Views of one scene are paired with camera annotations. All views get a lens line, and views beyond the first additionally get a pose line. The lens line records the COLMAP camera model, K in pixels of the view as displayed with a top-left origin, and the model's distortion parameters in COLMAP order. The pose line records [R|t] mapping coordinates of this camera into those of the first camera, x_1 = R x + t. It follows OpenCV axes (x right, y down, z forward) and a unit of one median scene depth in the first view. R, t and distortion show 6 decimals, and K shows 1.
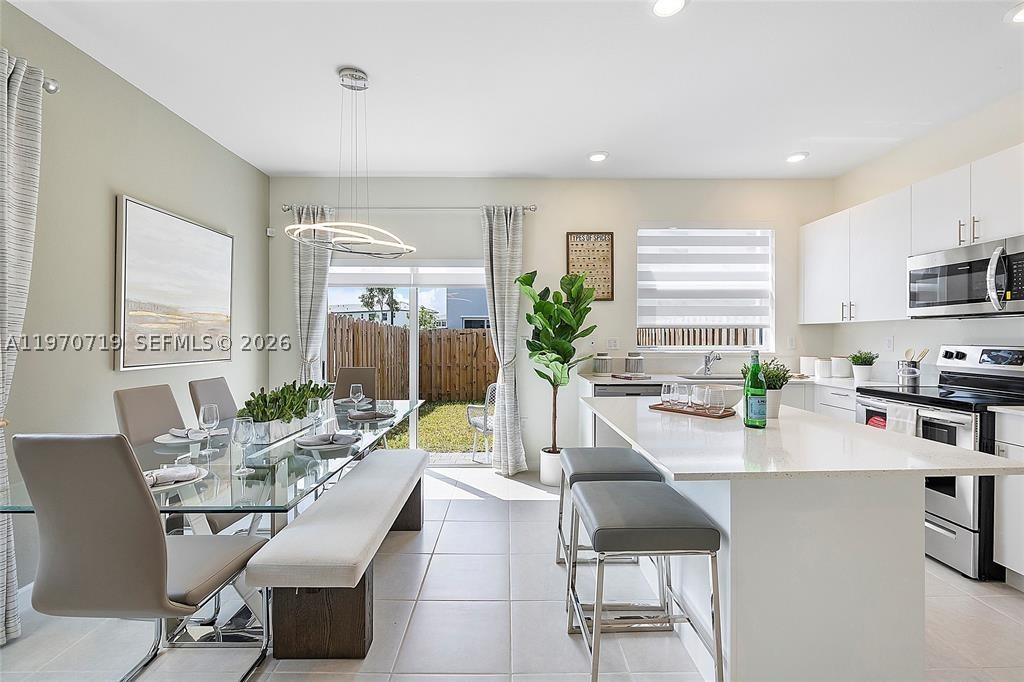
lens RADIAL K [[434.8, 0, 511.6], [0, 434.8, 339.0], [0, 0, 1]] dist [-0.003081, -0.000373]
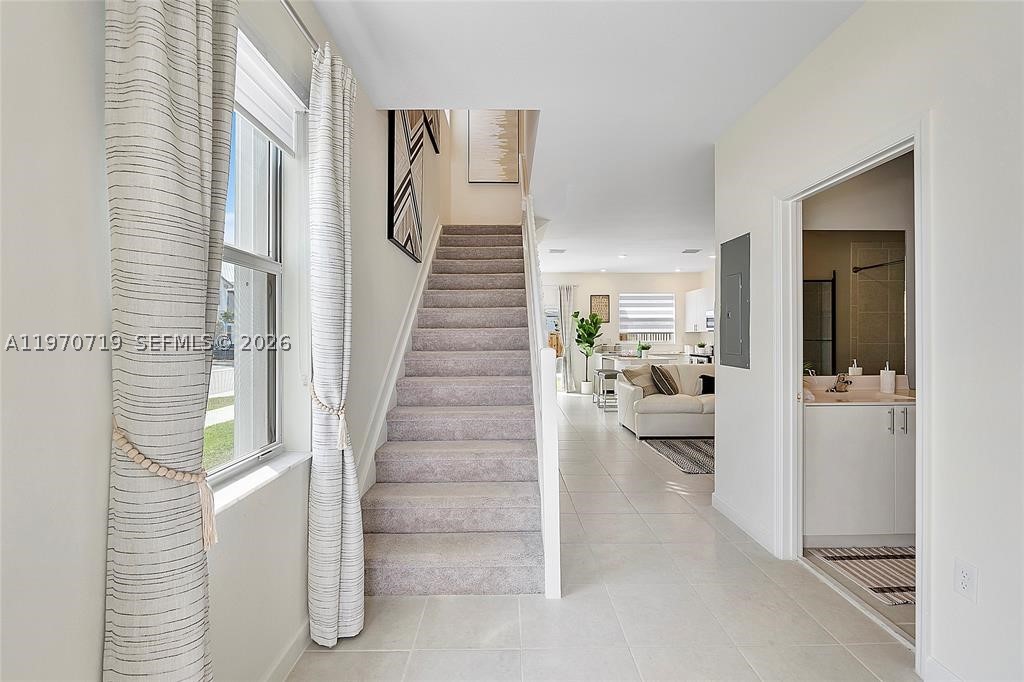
lens RADIAL K [[434.8, 0, 510.7], [0, 434.8, 337.1], [0, 0, 1]] dist [-0.003081, -0.000373]
pose [[0.999852, -0.000088, -0.017179, -0.310491], [-0.000006, 0.999985, -0.005495, 0.007495], [0.017180, 0.005494, 0.999837, -1.605931]]
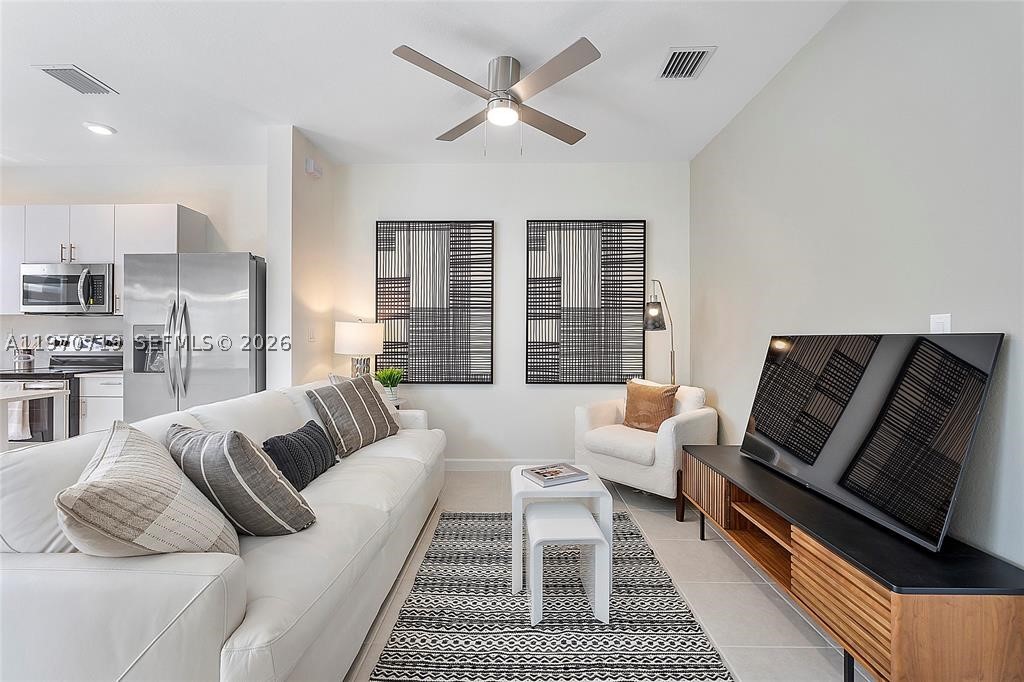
lens RADIAL K [[434.8, 0, 513.0], [0, 434.8, 337.1], [0, 0, 1]] dist [-0.003081, -0.000373]
pose [[0.028583, 0.002824, 0.999587, -0.200033], [0.003099, 0.999991, -0.002914, 0.020160], [-0.999587, 0.003181, 0.028574, -0.315026]]
